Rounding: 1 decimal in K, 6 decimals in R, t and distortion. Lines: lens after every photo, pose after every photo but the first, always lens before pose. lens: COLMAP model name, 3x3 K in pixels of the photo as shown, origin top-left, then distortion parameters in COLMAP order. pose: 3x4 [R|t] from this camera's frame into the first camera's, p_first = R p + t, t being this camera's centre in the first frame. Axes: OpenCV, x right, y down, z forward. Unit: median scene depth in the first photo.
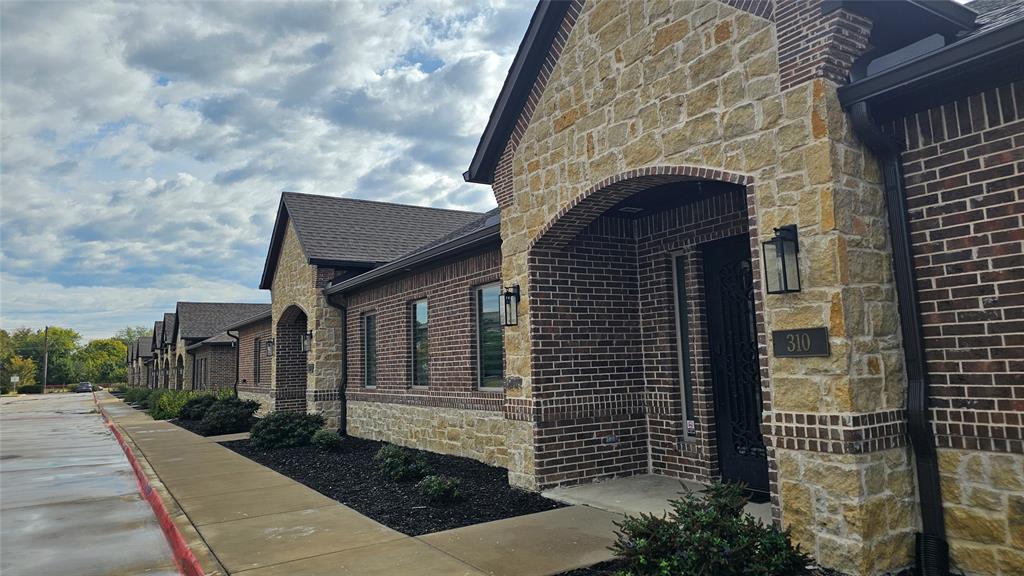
lens RADIAL K [[686.4, 0, 512.0], [0, 686.4, 273.6], [0, 0, 1]] dist [0.004812, -0.003586]
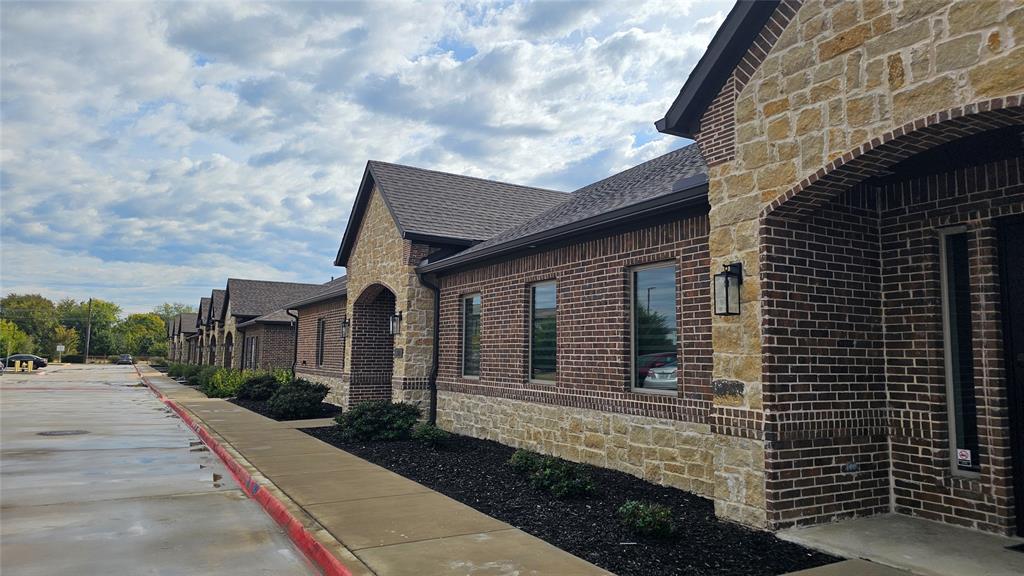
lens RADIAL K [[679.8, 0, 483.5], [0, 679.8, 288.3], [0, 0, 1]] dist [0.016694, -0.002977]
pose [[0.996865, 0.043841, -0.065862, -0.176676], [-0.041709, 0.998571, 0.033405, 0.024260], [0.067233, -0.030553, 0.997269, 0.161197]]
